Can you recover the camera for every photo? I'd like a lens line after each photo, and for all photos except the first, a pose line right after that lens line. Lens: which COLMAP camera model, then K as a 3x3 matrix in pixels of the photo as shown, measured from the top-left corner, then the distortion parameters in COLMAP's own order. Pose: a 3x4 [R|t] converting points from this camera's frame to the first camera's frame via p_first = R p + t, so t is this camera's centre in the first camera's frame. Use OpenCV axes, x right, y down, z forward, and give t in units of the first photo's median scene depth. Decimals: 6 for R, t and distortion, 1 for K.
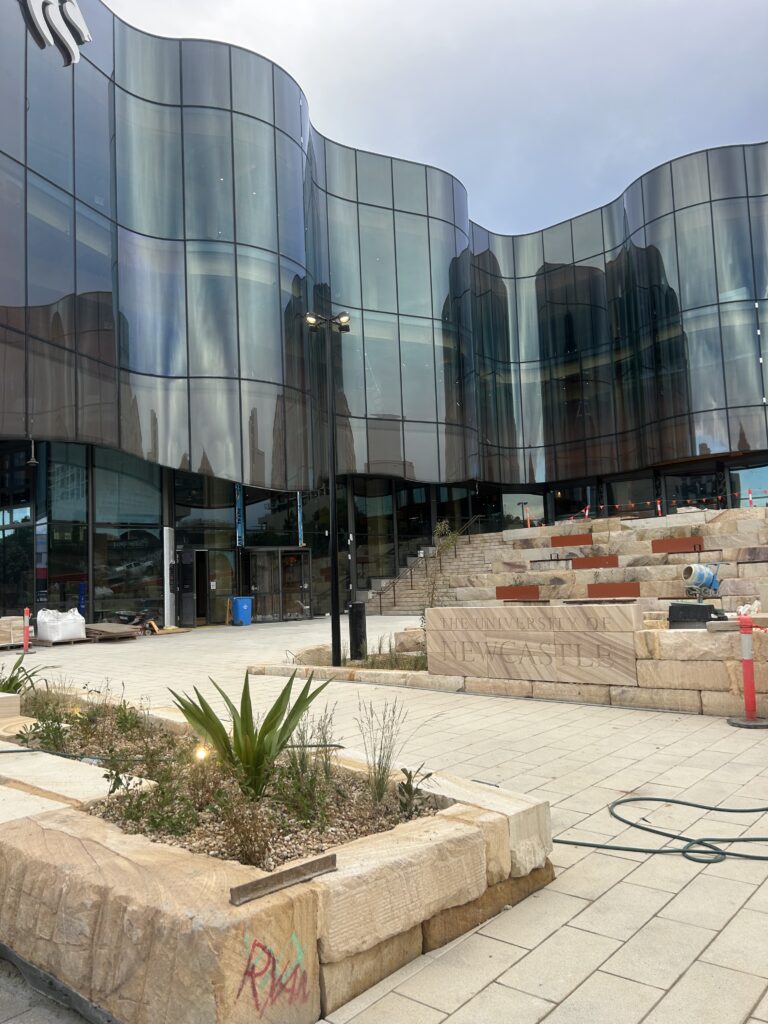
lens RADIAL K [[753.7, 0, 375.6], [0, 753.7, 515.5], [0, 0, 1]] dist [0.099160, -0.160527]
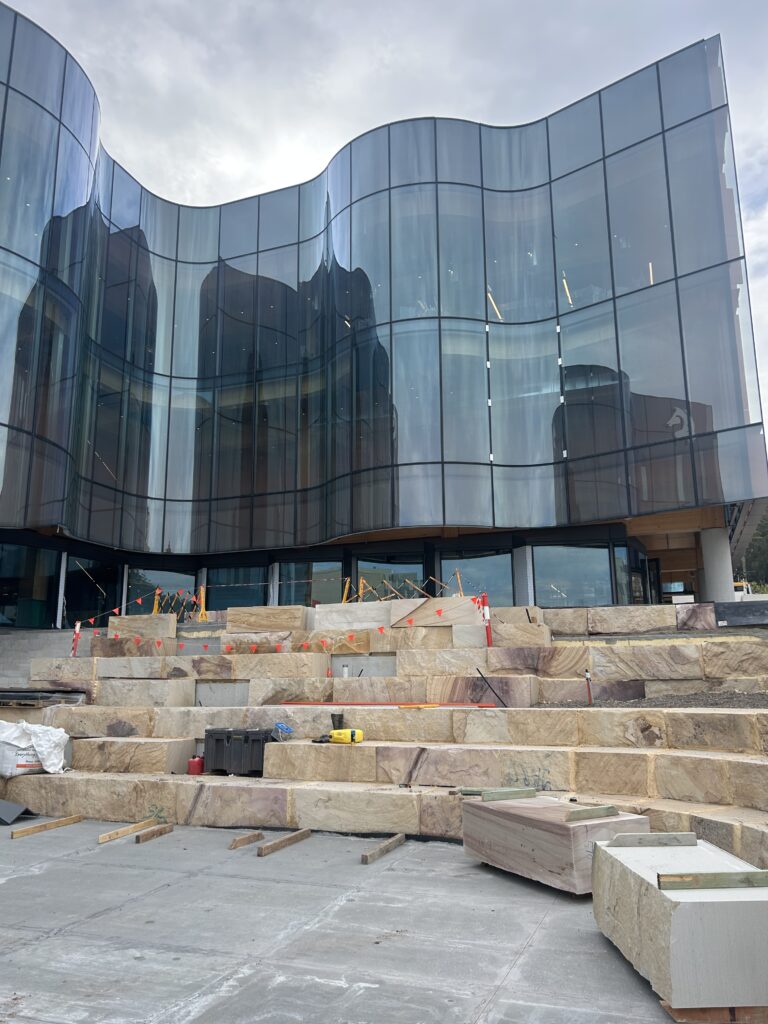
lens RADIAL K [[823.6, 0, 335.1], [0, 823.6, 510.4], [0, 0, 1]] dist [0.111116, -0.229869]
pose [[0.945894, 0.105289, 0.306918, 0.139638], [-0.066681, 0.988776, -0.133698, 0.007929], [-0.317550, 0.105999, 0.942298, 0.322375]]
